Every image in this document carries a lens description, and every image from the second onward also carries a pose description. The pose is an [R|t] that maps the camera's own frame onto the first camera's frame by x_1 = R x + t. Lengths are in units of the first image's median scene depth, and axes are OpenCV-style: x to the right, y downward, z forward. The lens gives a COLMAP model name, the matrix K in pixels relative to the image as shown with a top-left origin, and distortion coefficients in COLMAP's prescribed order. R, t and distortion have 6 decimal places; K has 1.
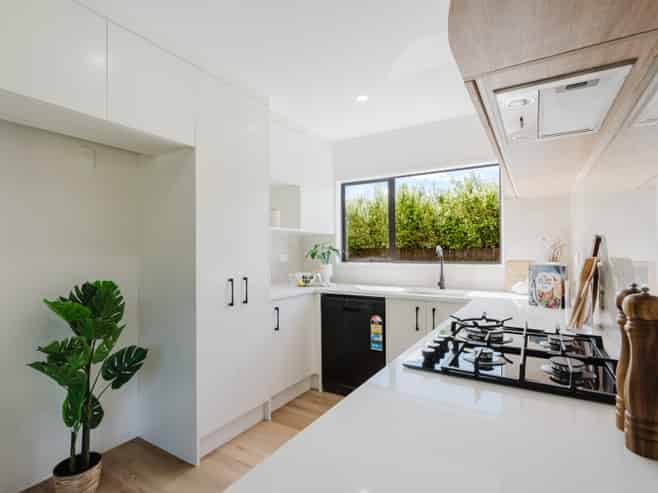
lens RADIAL K [[342.9, 0, 328.7], [0, 342.9, 250.4], [0, 0, 1]] dist [0.000104, 0.001209]
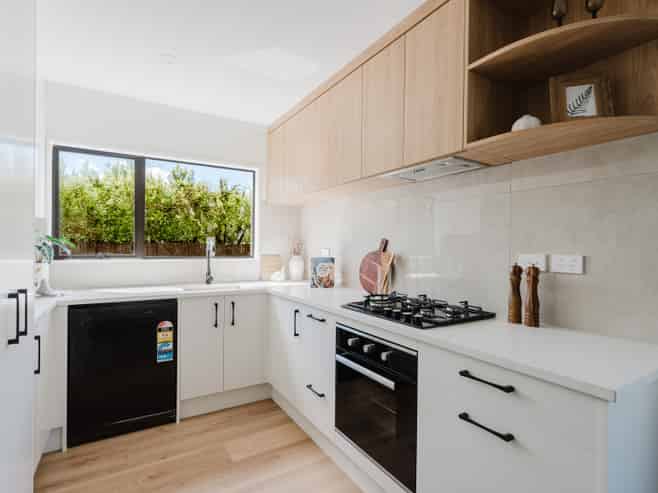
lens RADIAL K [[342.9, 0, 327.6], [0, 342.9, 247.9], [0, 0, 1]] dist [0.000104, 0.001209]
pose [[0.464505, 0.006951, 0.885543, -0.423902], [-0.014948, 0.999888, -0.000008, 0.002962], [-0.885444, -0.013233, 0.464557, 0.249928]]
